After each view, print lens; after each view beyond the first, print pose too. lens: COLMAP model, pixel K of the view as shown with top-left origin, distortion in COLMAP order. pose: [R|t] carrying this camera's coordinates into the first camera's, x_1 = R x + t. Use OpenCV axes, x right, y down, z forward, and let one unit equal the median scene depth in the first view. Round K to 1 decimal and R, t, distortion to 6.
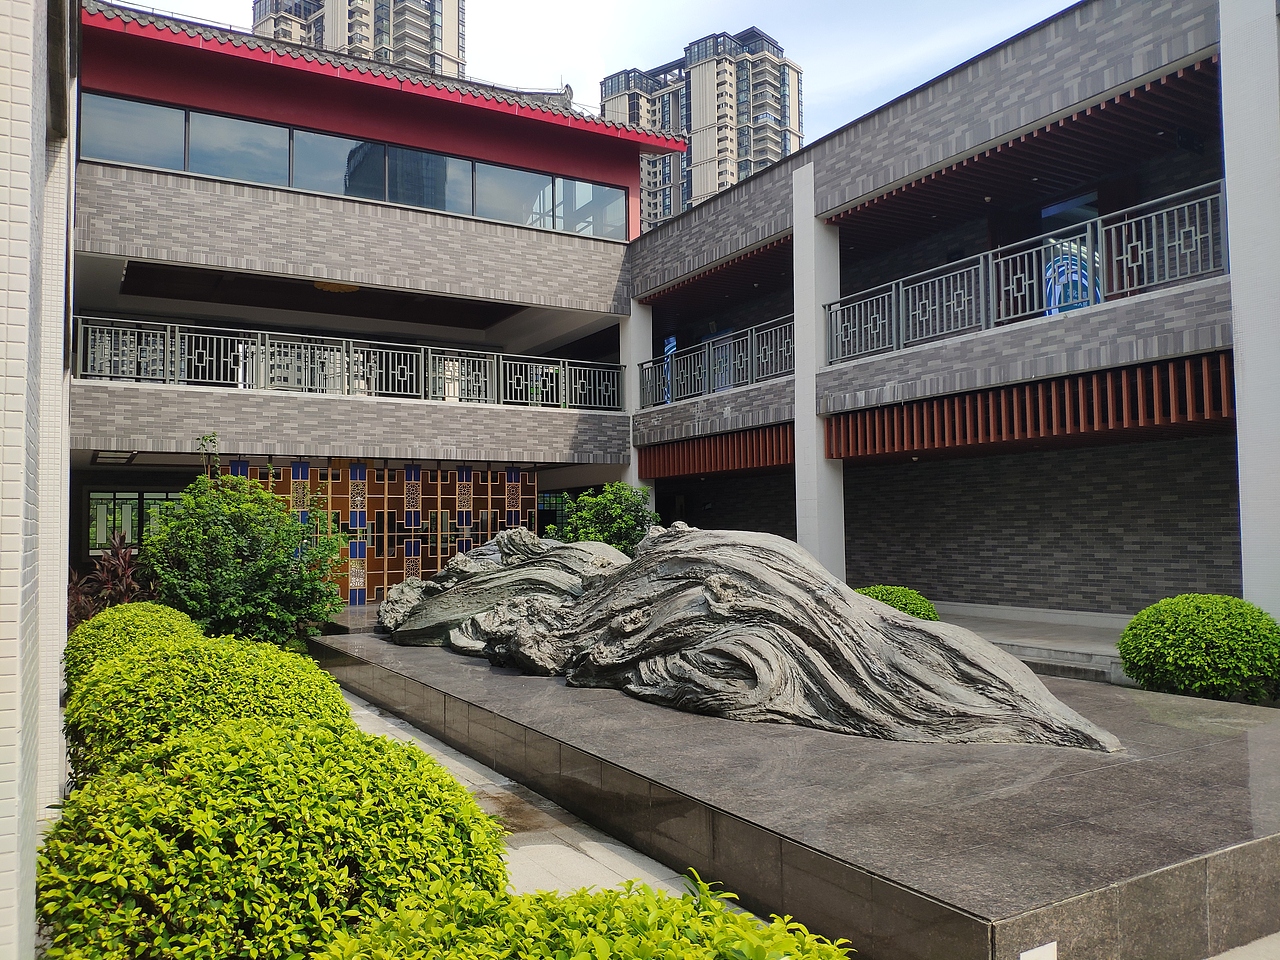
lens RADIAL K [[998.8, 0, 649.2], [0, 998.8, 486.6], [0, 0, 1]] dist [0.061336, -0.121035]
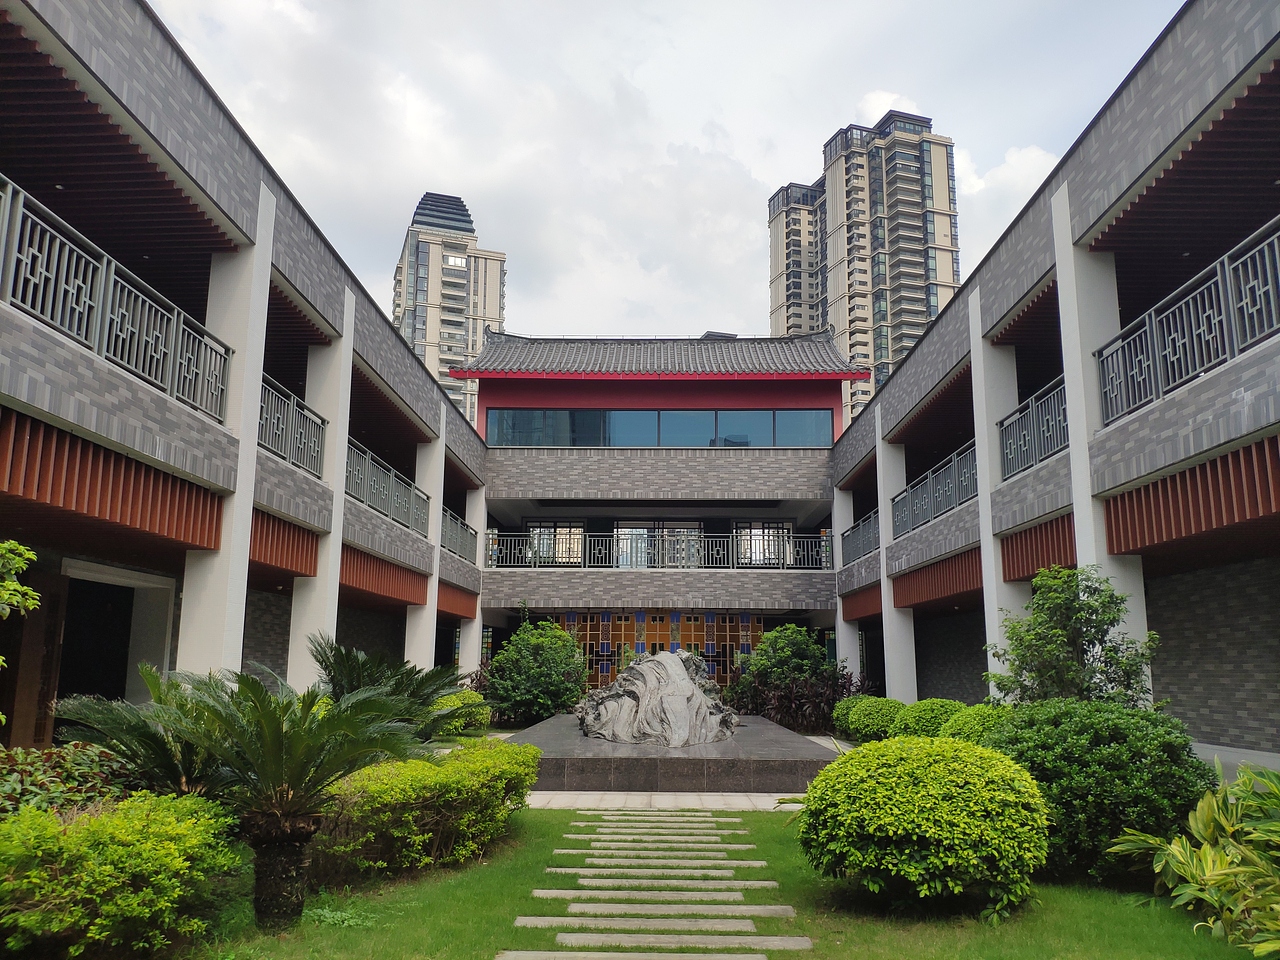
lens RADIAL K [[998.8, 0, 637.0], [0, 998.8, 479.1], [0, 0, 1]] dist [0.061336, -0.121035]
pose [[0.861202, -0.081103, -0.501750, 0.679180], [0.008445, 0.989334, -0.145421, -0.001018], [0.508192, 0.121000, 0.852702, -0.490343]]
